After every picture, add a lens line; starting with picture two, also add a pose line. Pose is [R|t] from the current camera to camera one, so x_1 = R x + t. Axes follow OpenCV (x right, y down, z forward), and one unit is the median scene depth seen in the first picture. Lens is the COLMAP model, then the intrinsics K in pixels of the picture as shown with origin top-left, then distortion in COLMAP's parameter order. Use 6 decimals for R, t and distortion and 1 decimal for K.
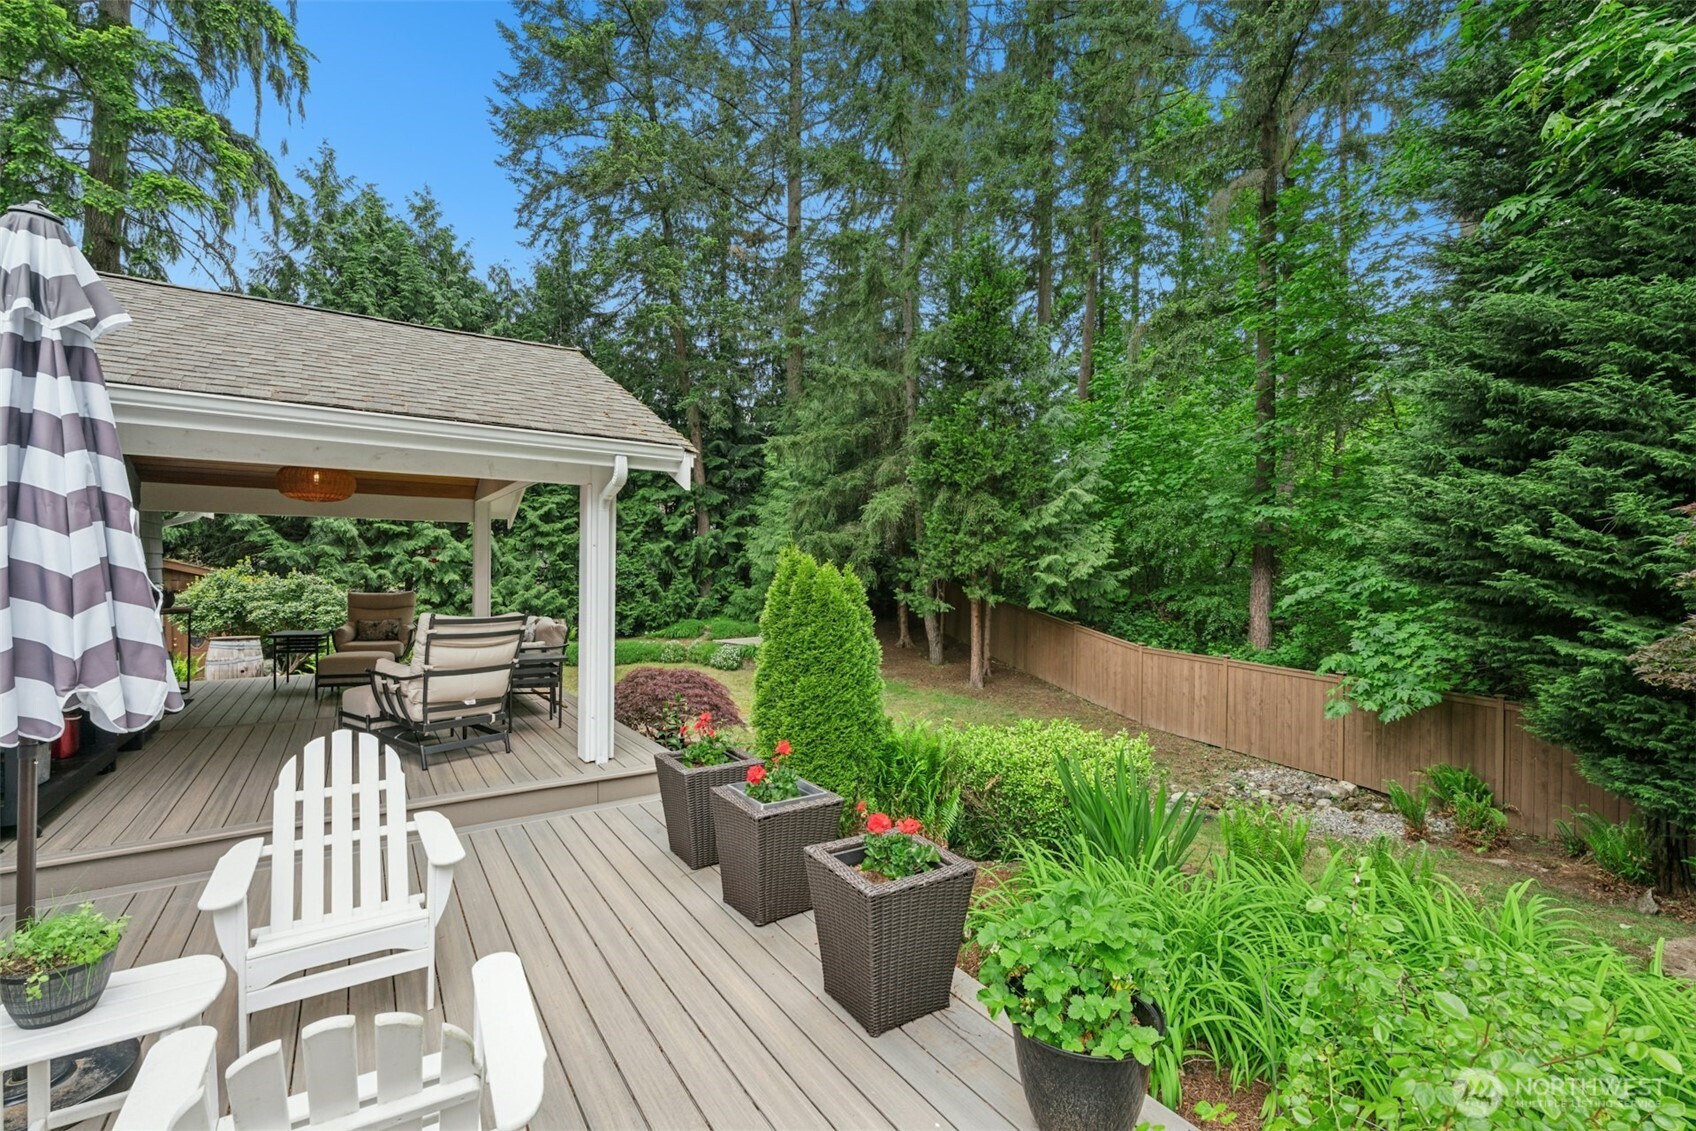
lens RADIAL K [[735.5, 0, 849.0], [0, 735.5, 589.6], [0, 0, 1]] dist [-0.001826, -0.000273]
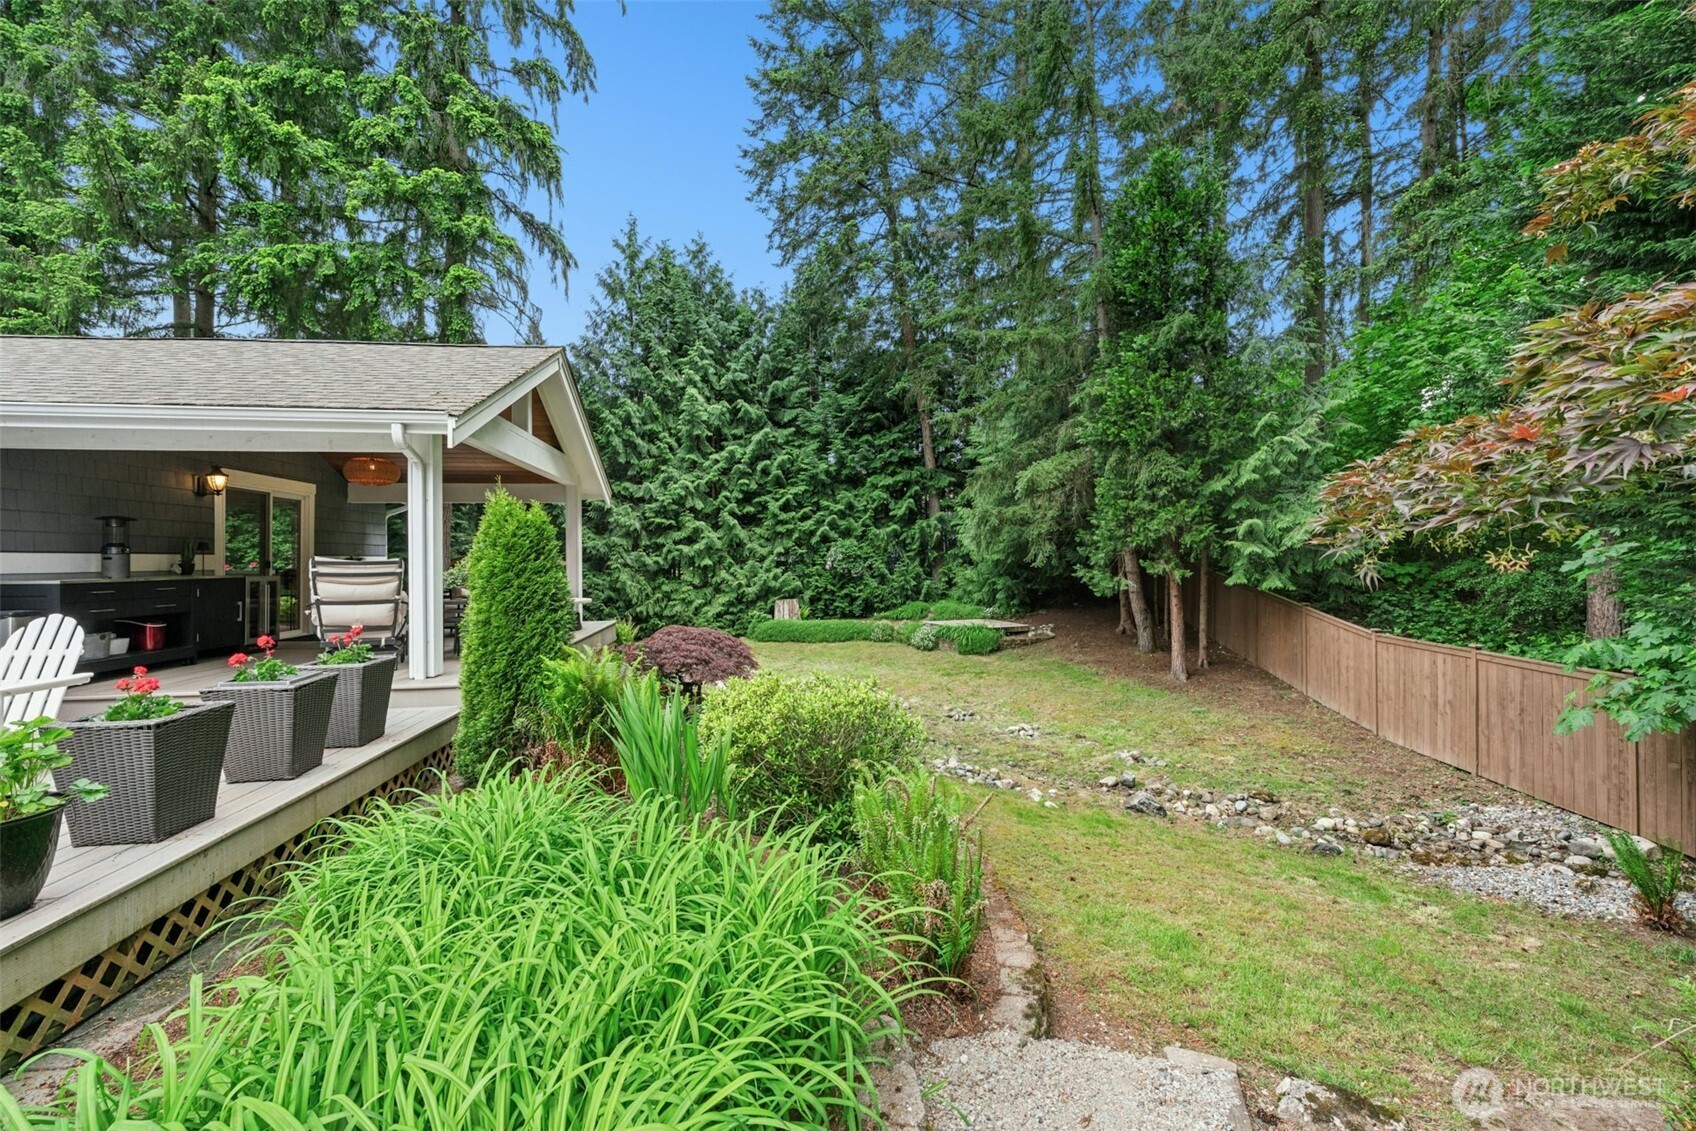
lens RADIAL K [[745.1, 0, 841.0], [0, 745.1, 571.2], [0, 0, 1]] dist [-0.001478, -0.000347]
pose [[0.894248, -0.009683, -0.447468, 0.179527], [0.003215, 0.999879, -0.015210, 0.016399], [0.447561, 0.012163, 0.894171, 0.043035]]
